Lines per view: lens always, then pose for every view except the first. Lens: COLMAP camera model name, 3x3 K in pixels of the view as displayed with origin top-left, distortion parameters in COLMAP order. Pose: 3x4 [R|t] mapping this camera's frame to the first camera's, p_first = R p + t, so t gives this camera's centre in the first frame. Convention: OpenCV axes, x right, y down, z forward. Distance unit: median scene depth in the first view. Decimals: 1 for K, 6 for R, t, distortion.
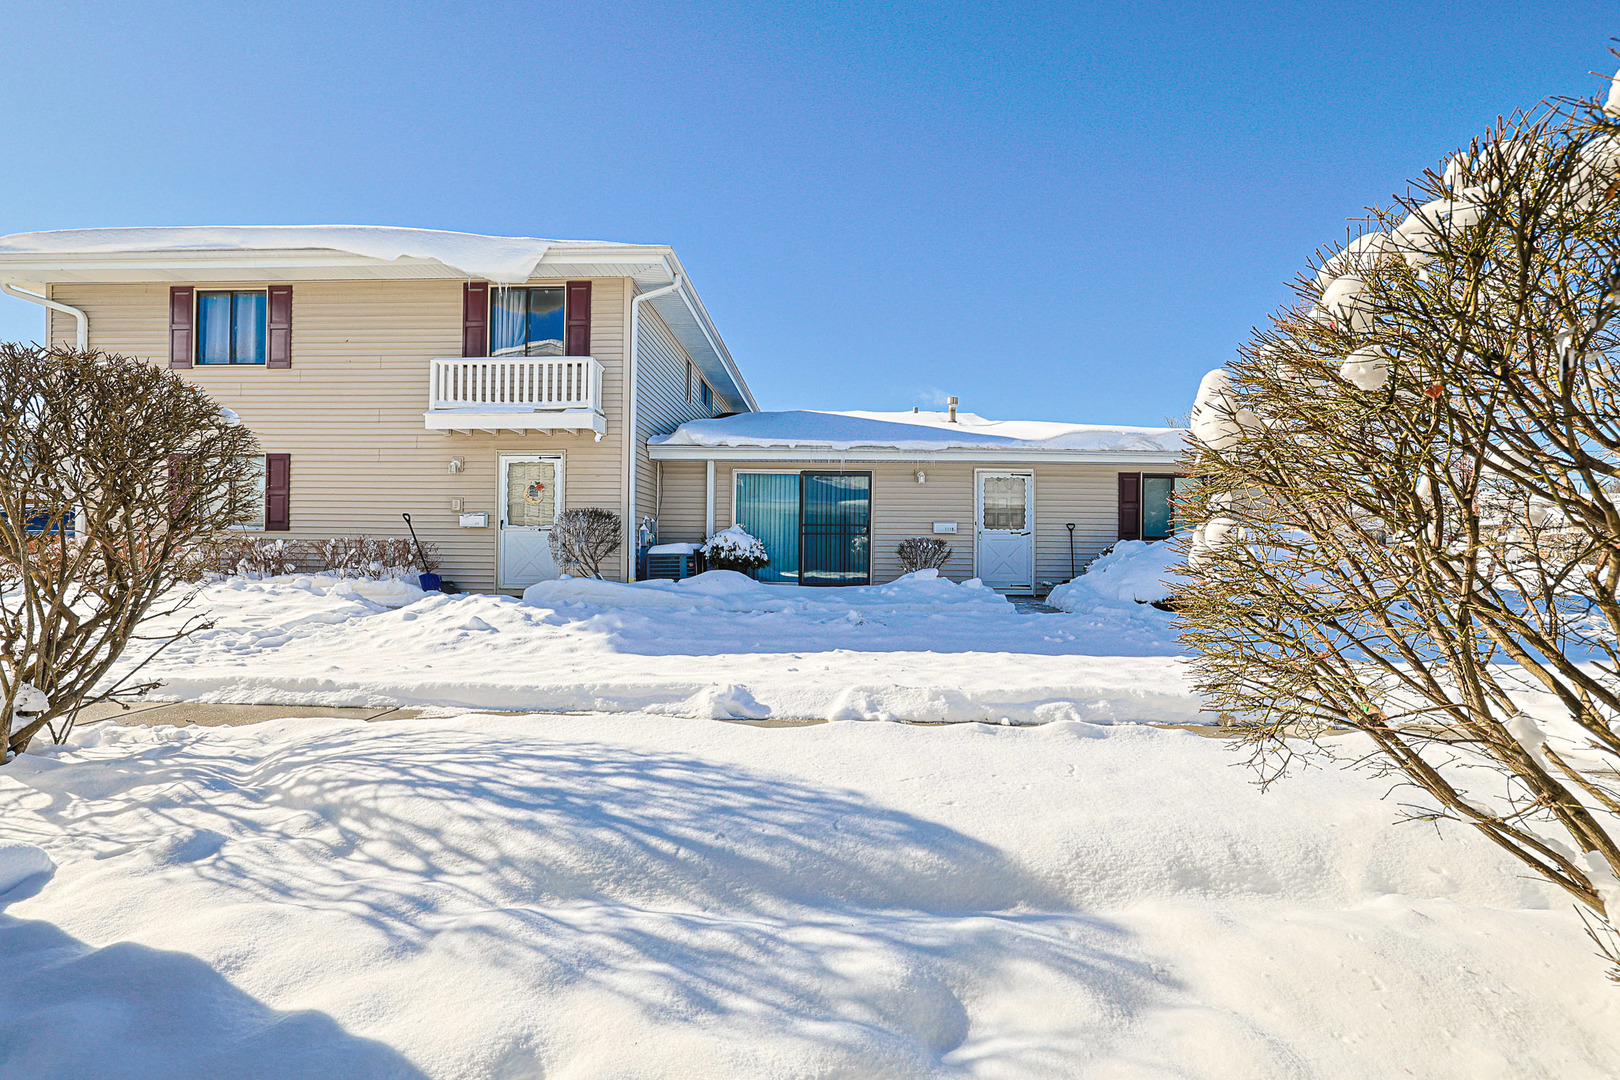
lens RADIAL K [[736.4, 0, 813.3], [0, 736.4, 538.7], [0, 0, 1]] dist [-0.049941, 0.019596]
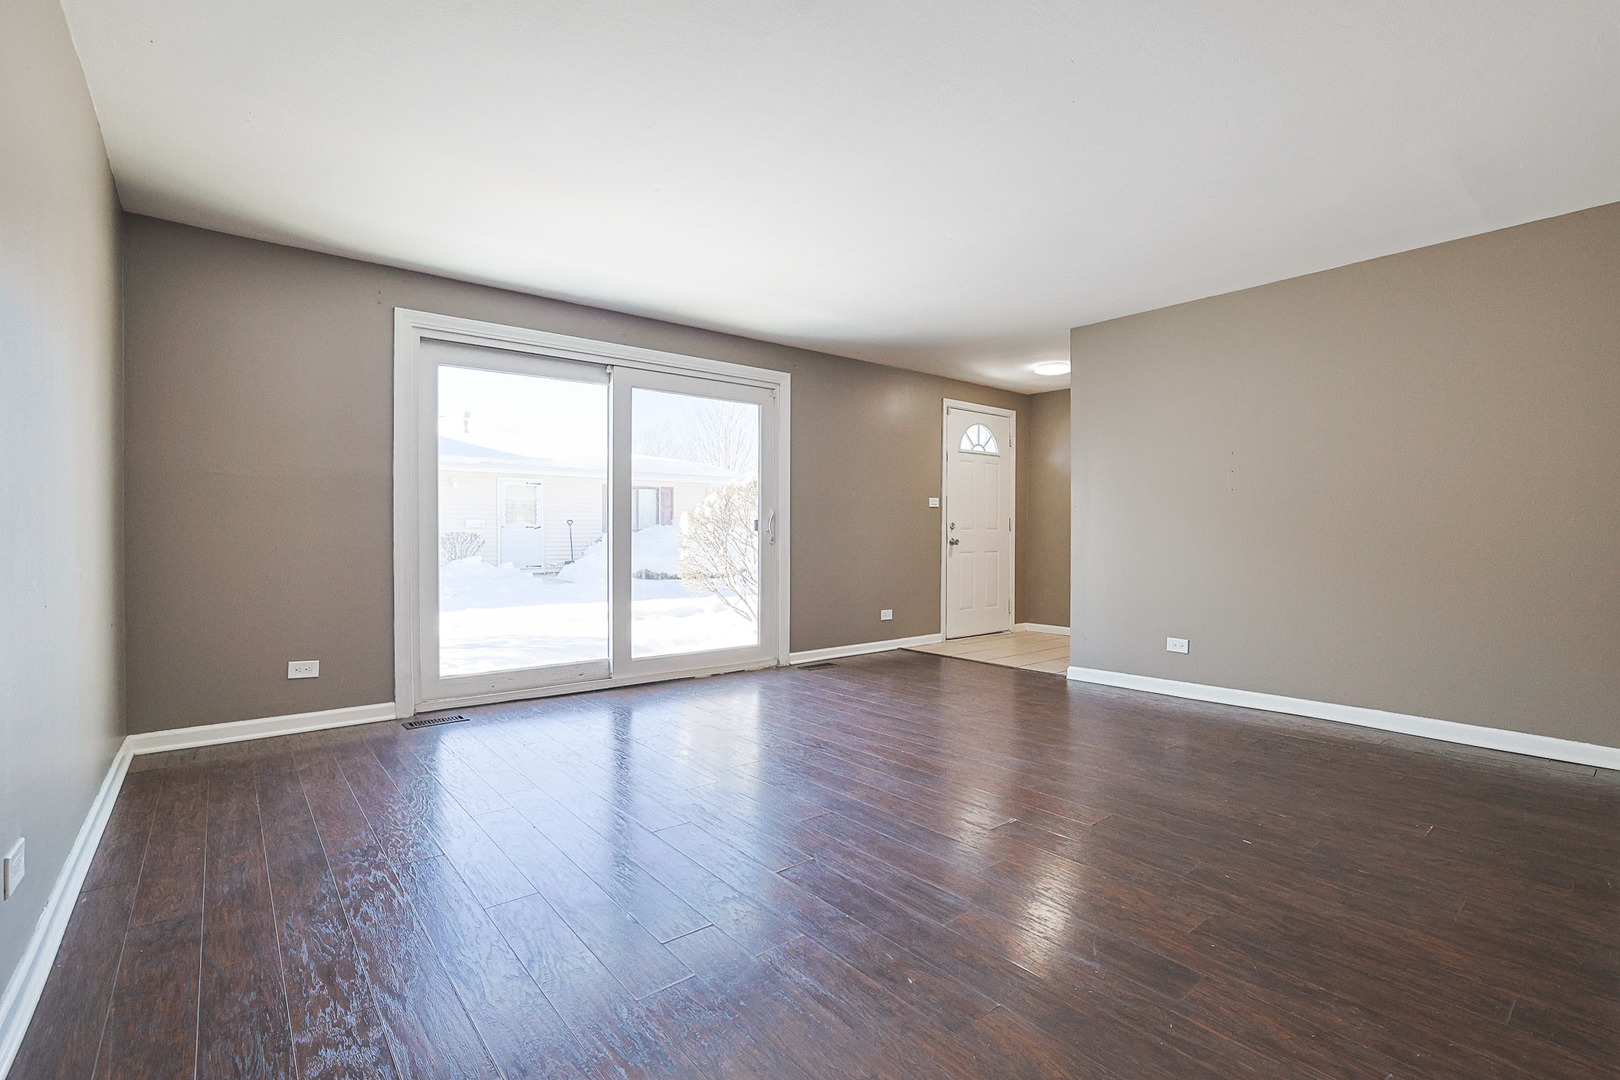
lens RADIAL K [[736.4, 0, 813.3], [0, 736.4, 538.7], [0, 0, 1]] dist [-0.049941, 0.019596]
pose [[0.748824, -0.014764, 0.662604, -0.235279], [-0.006162, 0.999554, 0.029236, -0.030284], [-0.662740, -0.025975, 0.748399, -0.364086]]
